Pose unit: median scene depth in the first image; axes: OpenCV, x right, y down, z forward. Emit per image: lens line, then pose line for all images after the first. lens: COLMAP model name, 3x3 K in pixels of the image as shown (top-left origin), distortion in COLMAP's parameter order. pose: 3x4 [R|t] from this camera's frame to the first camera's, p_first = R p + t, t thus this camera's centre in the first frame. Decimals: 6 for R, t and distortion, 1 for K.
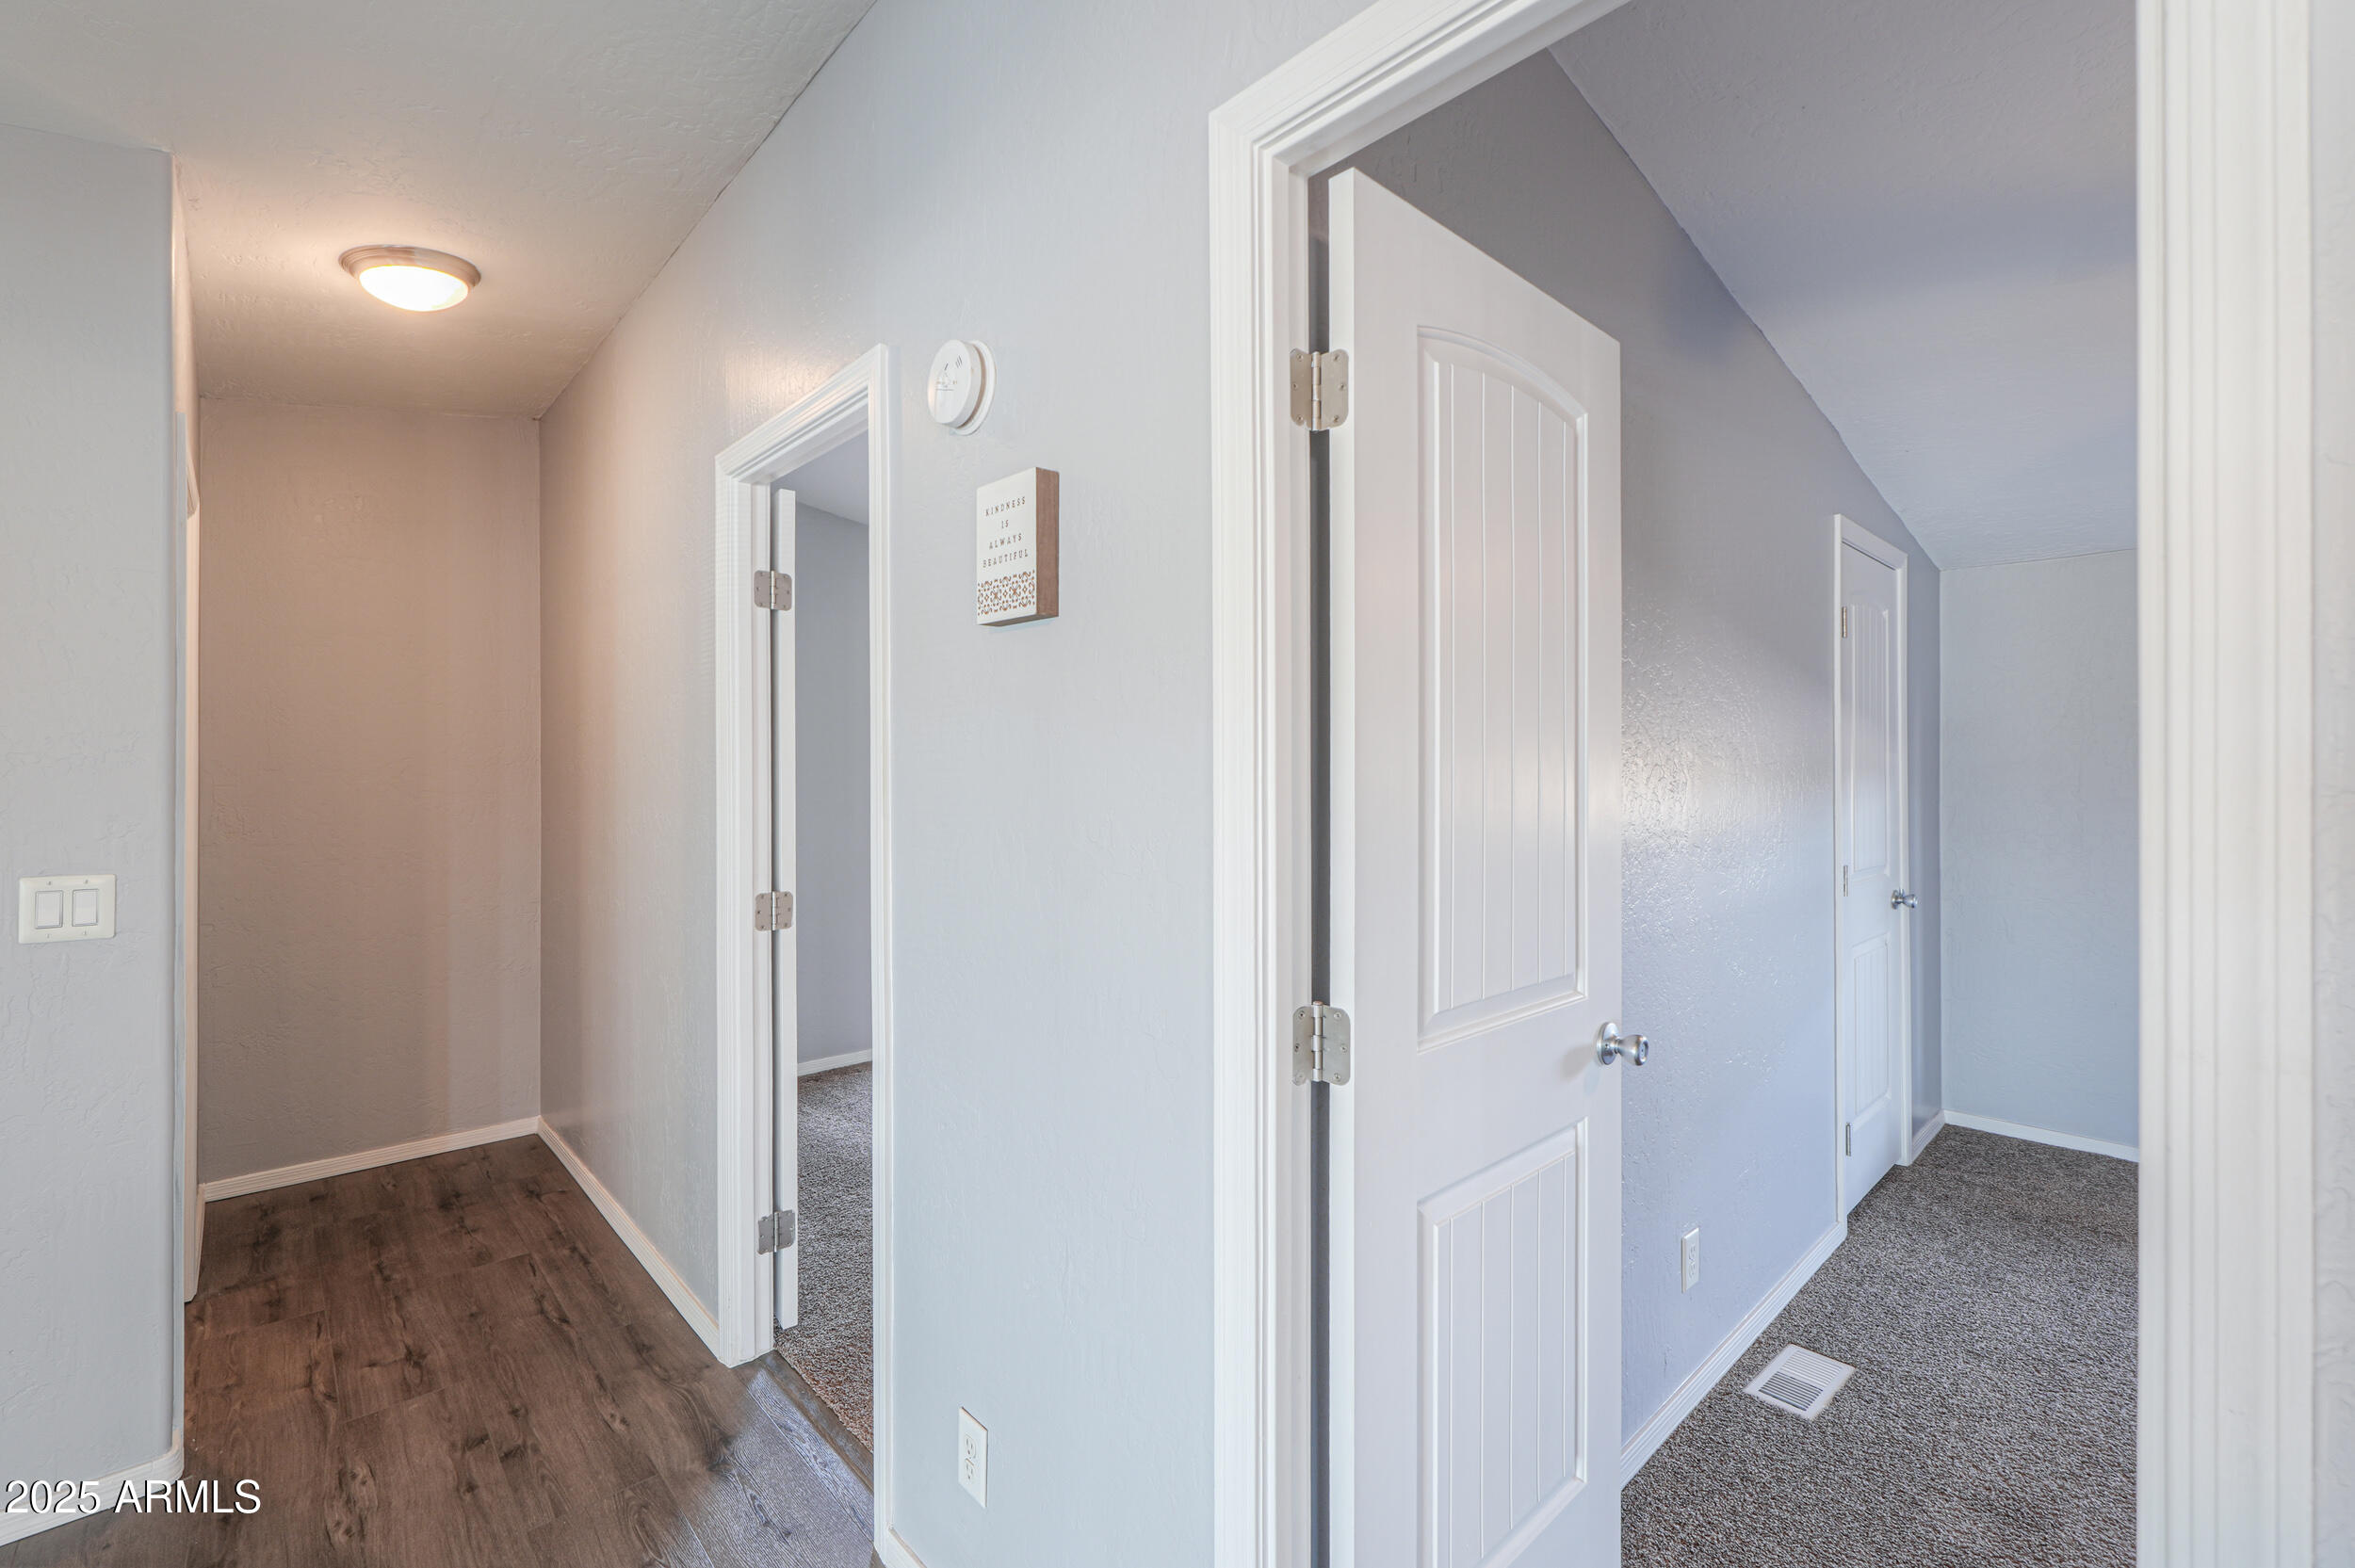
lens RADIAL K [[993.5, 0, 1171.0], [0, 993.5, 769.6], [0, 0, 1]] dist [-0.005041, 0.001490]
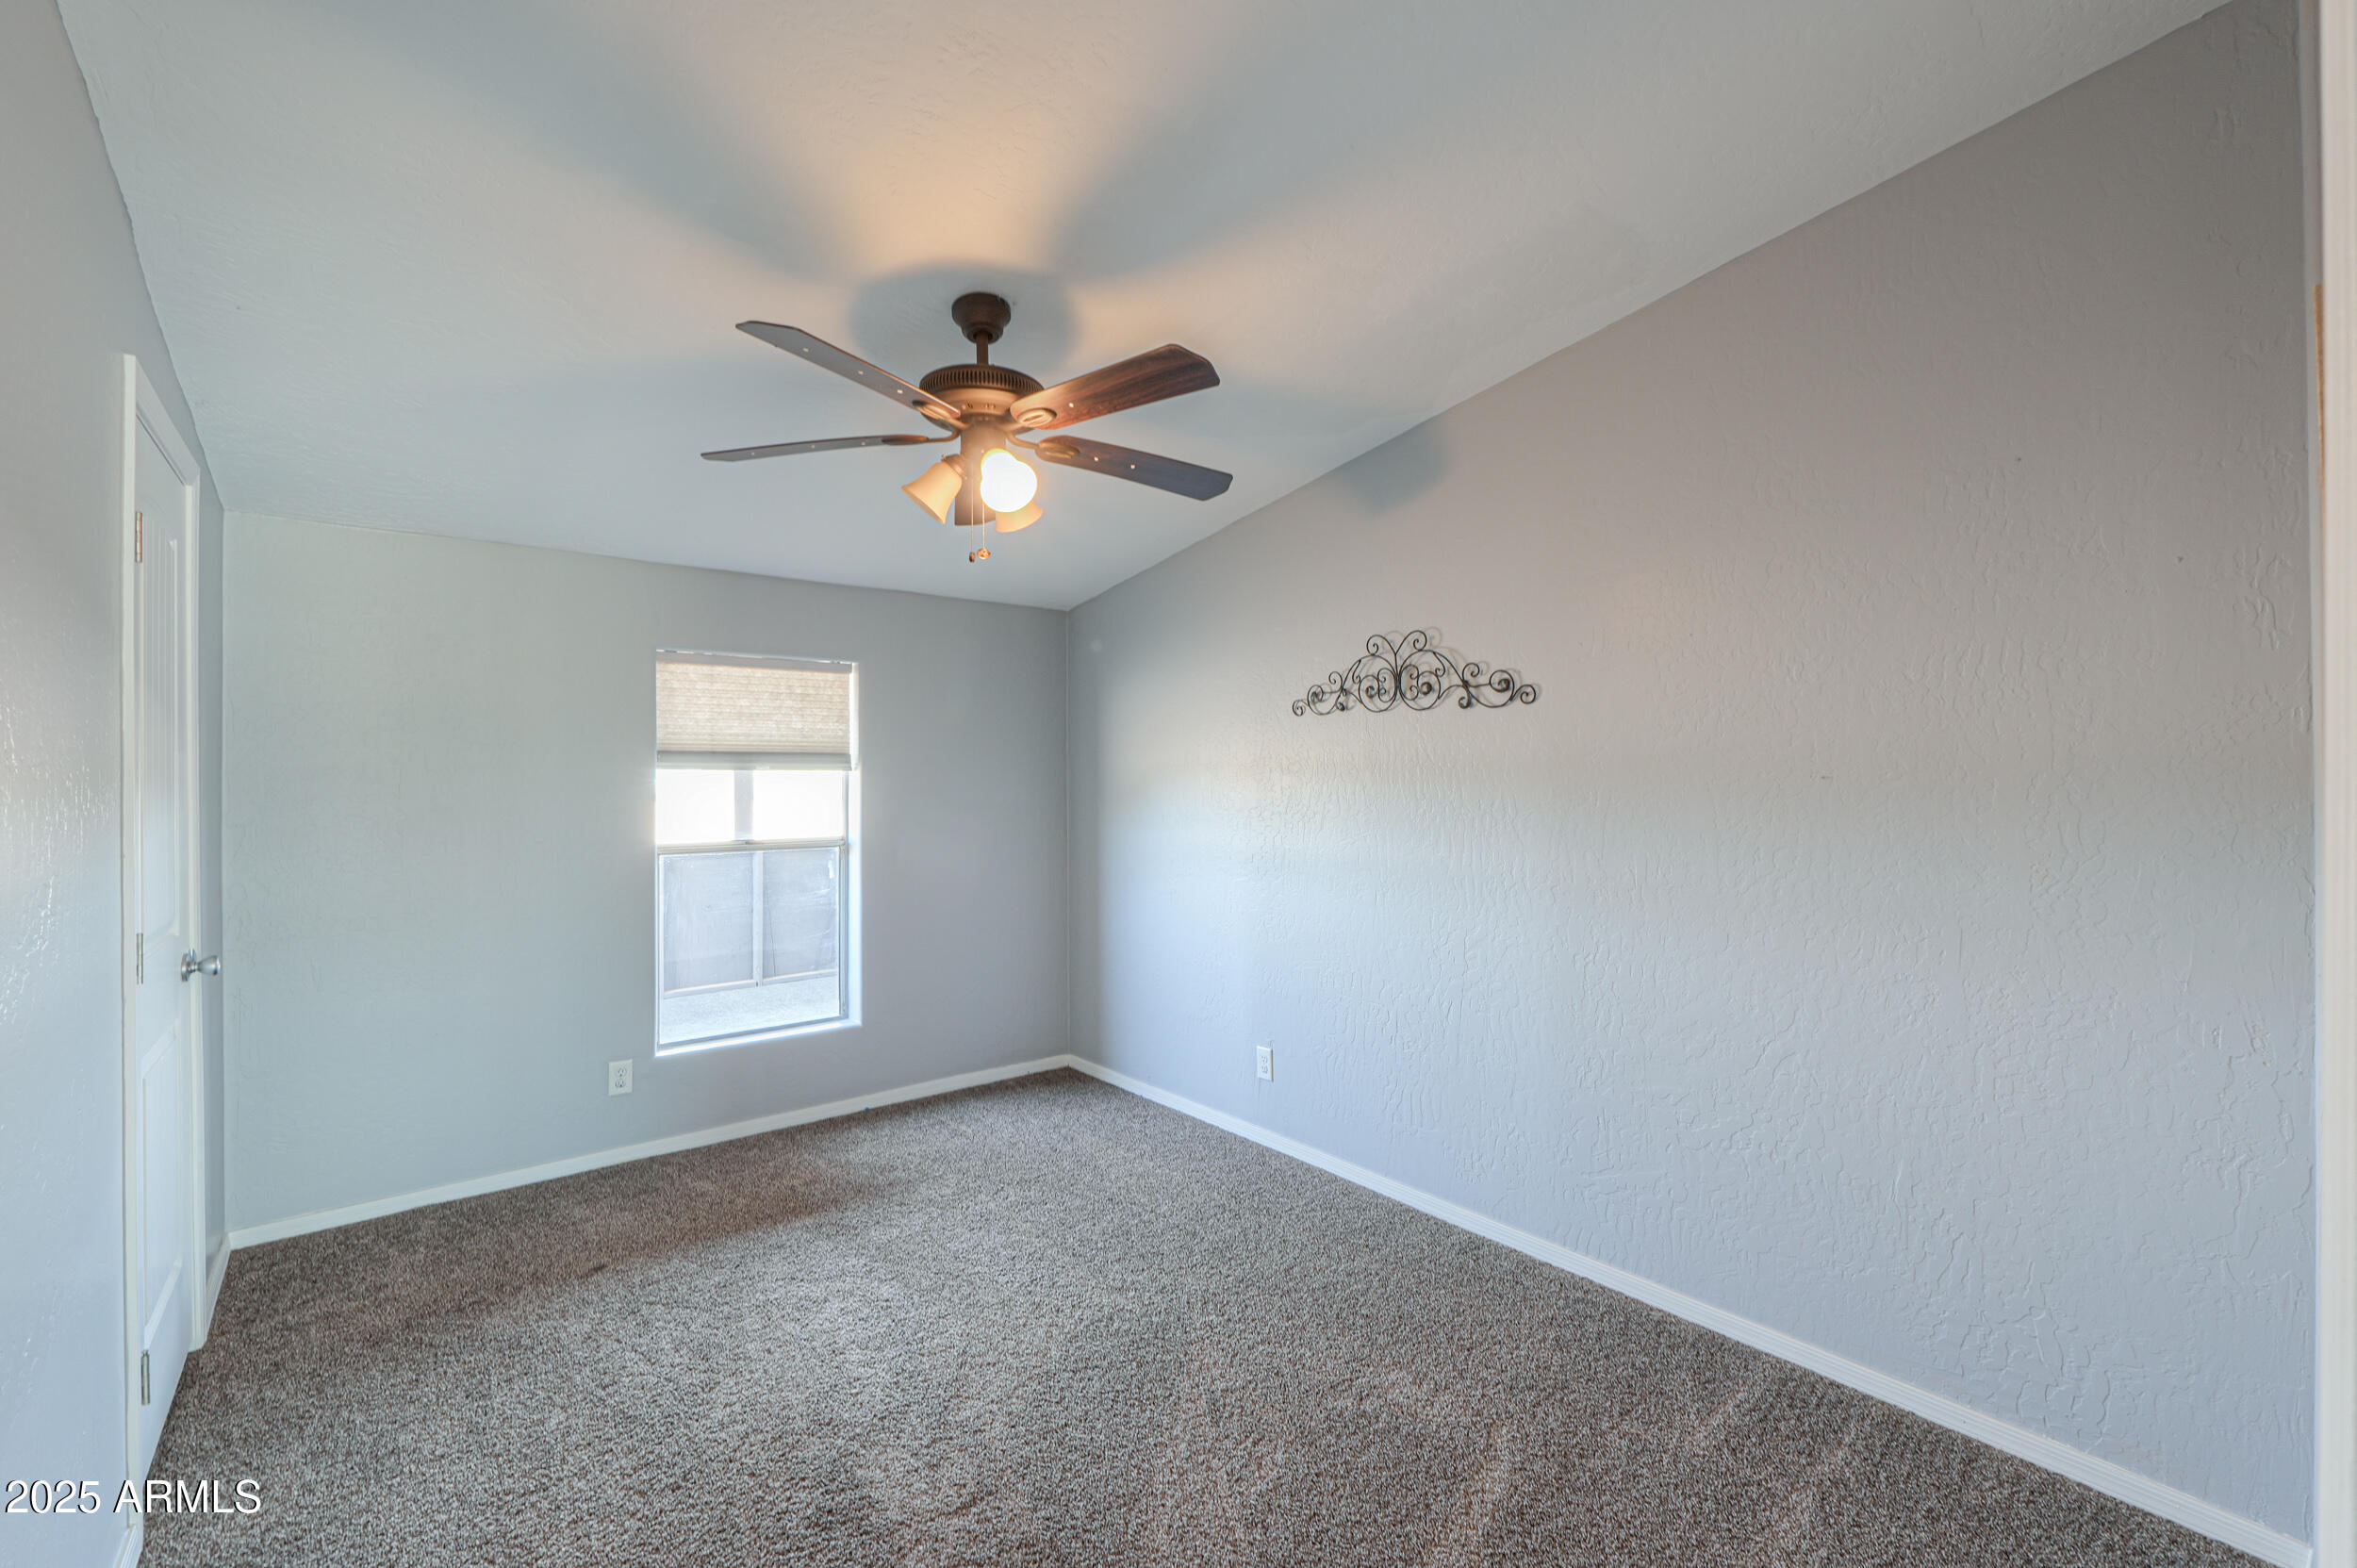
lens RADIAL K [[994.5, 0, 1169.7], [0, 994.5, 764.2], [0, 0, 1]] dist [-0.005041, 0.001490]
pose [[0.069270, 0.005014, 0.997585, 0.096812], [0.008532, 0.999948, -0.005618, 0.000760], [-0.997561, 0.008901, 0.069224, 0.277956]]
